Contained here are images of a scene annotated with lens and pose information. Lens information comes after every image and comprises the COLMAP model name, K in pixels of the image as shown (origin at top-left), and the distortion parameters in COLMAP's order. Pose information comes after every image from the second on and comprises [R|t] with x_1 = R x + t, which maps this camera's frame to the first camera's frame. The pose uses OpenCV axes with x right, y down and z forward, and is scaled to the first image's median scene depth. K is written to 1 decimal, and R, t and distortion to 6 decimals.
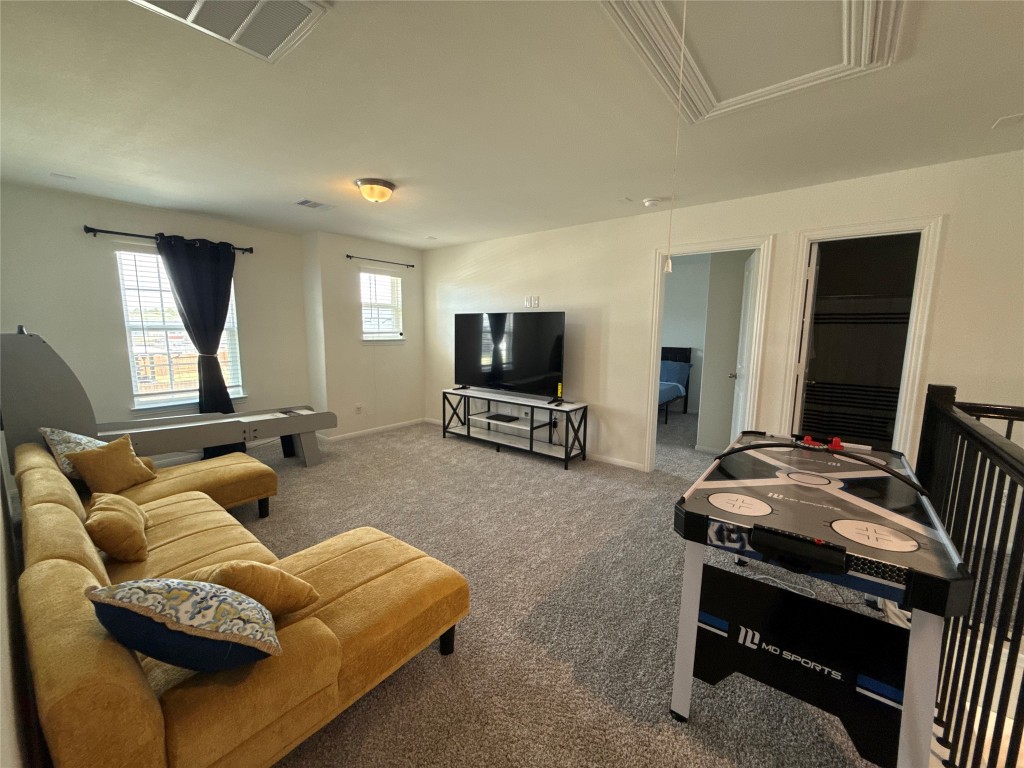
lens RADIAL K [[408.9, 0, 504.5], [0, 408.9, 382.4], [0, 0, 1]] dist [0.001773, -0.000773]
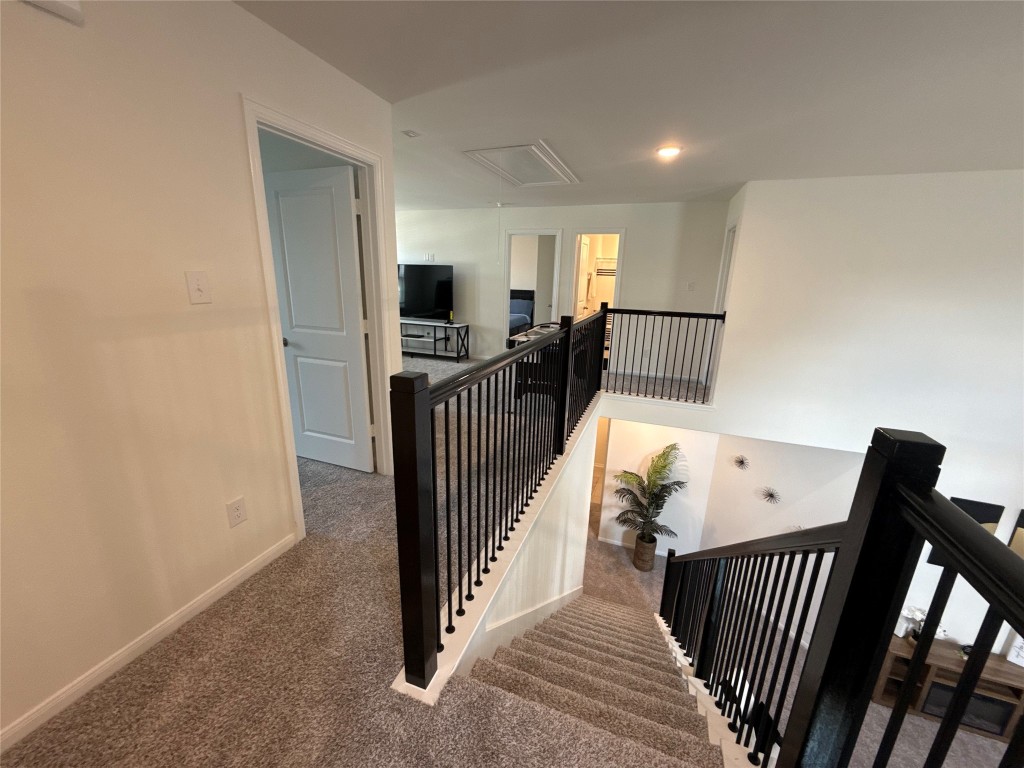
lens RADIAL K [[408.9, 0, 513.9], [0, 408.9, 389.6], [0, 0, 1]] dist [0.001773, -0.000773]
pose [[0.944510, -0.069884, 0.320962, -0.168858], [0.023875, 0.989128, 0.145106, 0.079234], [-0.327613, -0.129391, 0.935910, -0.619287]]
